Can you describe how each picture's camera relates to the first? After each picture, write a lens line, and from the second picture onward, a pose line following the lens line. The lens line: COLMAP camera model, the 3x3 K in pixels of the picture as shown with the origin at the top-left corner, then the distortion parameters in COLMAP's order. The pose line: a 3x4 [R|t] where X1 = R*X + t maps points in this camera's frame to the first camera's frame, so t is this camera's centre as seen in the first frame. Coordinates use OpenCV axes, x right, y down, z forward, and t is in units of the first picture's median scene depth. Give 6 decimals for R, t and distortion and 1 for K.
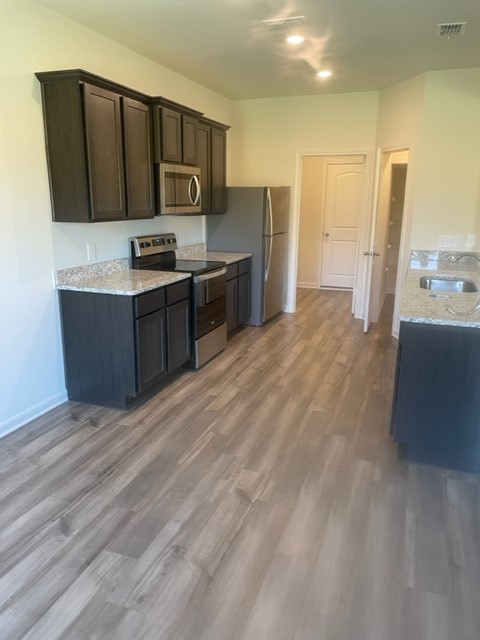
lens RADIAL K [[489.0, 0, 240.0], [0, 489.0, 320.0], [0, 0, 1]] dist [0.053319, -0.096341]
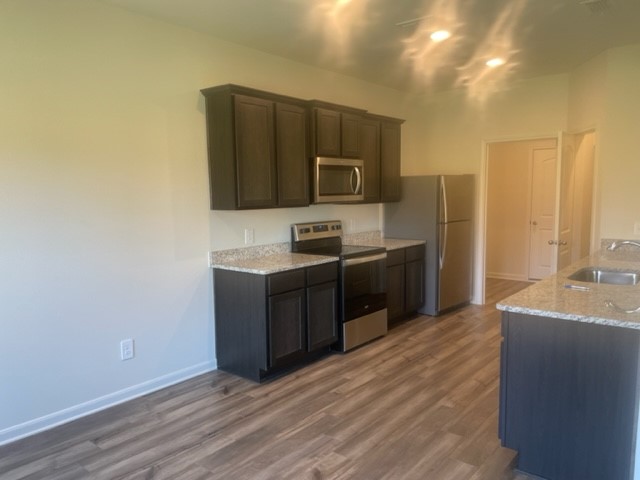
lens RADIAL K [[494.5, 0, 320.0], [0, 494.5, 240.0], [0, 0, 1]] dist [0.023831, -0.002219]
pose [[0.942956, 0.010663, -0.332746, 0.222240], [-0.058049, 0.989442, -0.132798, 0.011113], [0.327816, 0.144538, 0.933619, -0.004304]]
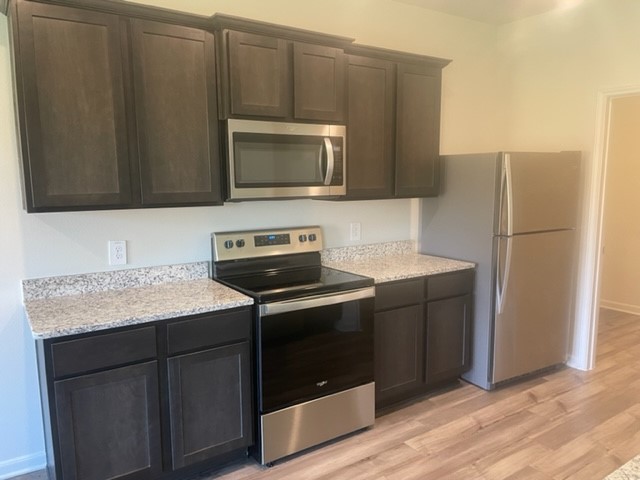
lens RADIAL K [[489.0, 0, 328.7], [0, 489.0, 239.7], [0, 0, 1]] dist [0.053319, -0.096341]
pose [[0.808229, 0.060482, -0.585754, 0.323341], [-0.128582, 0.988835, -0.075316, -0.139059], [0.574659, 0.136189, 0.806982, 0.599898]]
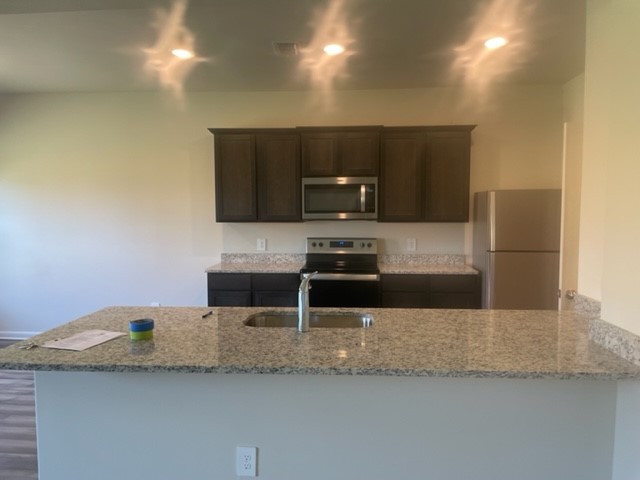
lens RADIAL K [[489.0, 0, 328.7], [0, 489.0, 239.7], [0, 0, 1]] dist [0.053319, -0.096341]
pose [[0.278034, 0.052789, -0.959119, 1.036168], [-0.226930, 0.973835, -0.012185, -0.173569], [0.933381, 0.221040, 0.282739, 0.764802]]
